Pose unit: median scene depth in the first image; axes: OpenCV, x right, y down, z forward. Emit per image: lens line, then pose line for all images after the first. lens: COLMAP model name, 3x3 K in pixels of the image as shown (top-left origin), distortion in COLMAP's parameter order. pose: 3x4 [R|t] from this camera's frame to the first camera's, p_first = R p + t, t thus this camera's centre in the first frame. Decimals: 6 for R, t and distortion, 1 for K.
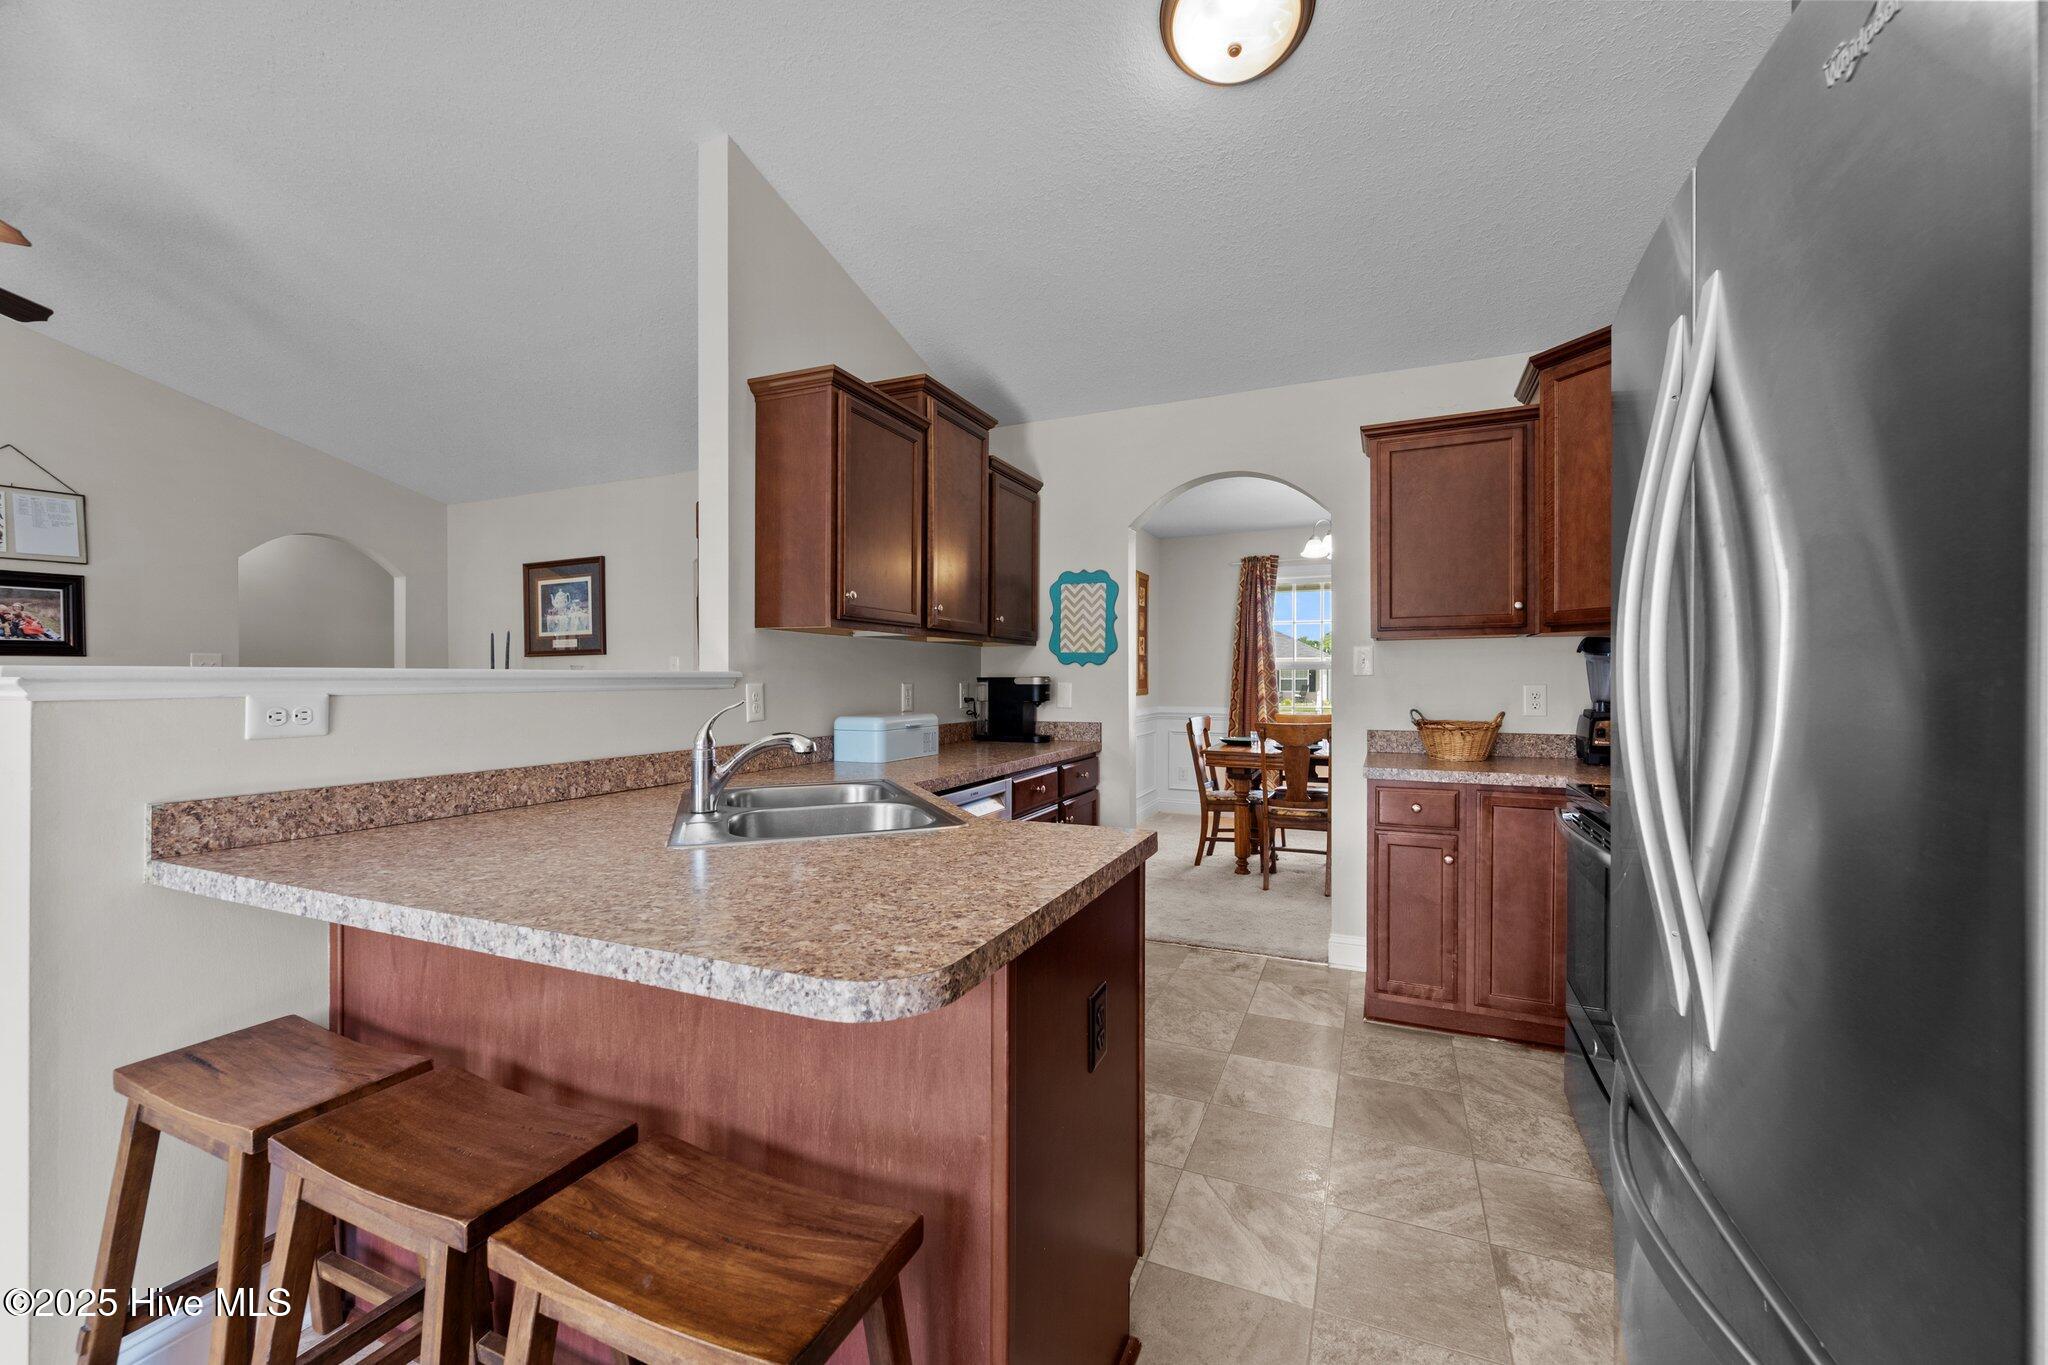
lens RADIAL K [[812.0, 0, 1026.9], [0, 812.0, 690.8], [0, 0, 1]] dist [0.000926, -0.000080]
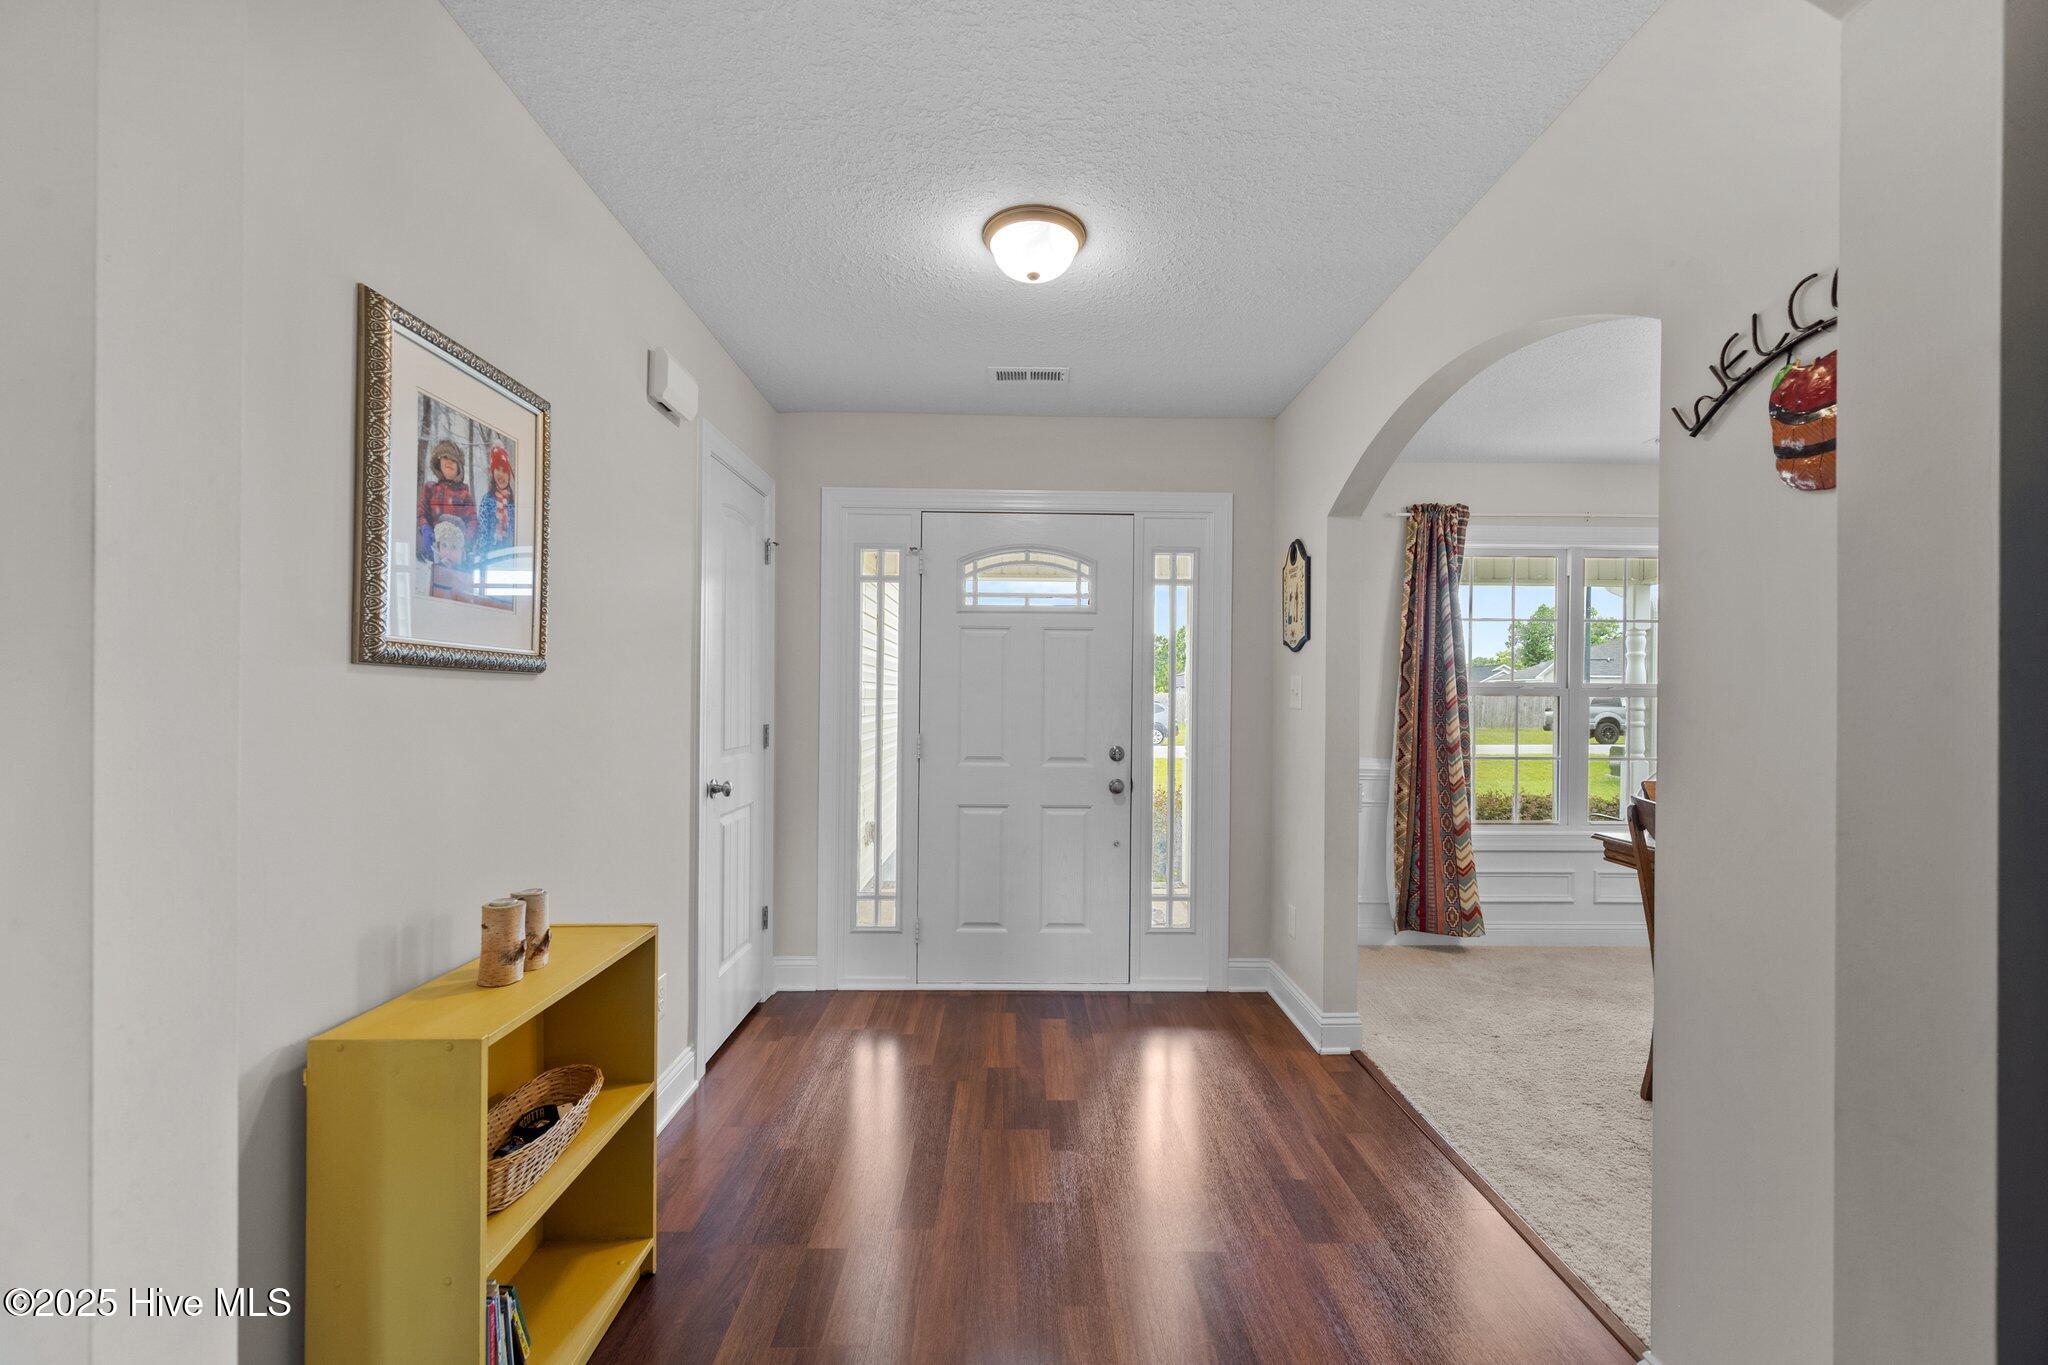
lens RADIAL K [[829.9, 0, 1028.9], [0, 829.9, 695.2], [0, 0, 1]] dist [0.000012, -0.000050]
pose [[0.909306, 0.015280, 0.415847, -0.411860], [-0.008522, 0.999800, -0.018101, -0.023725], [-0.416040, 0.012915, 0.909254, 1.017189]]
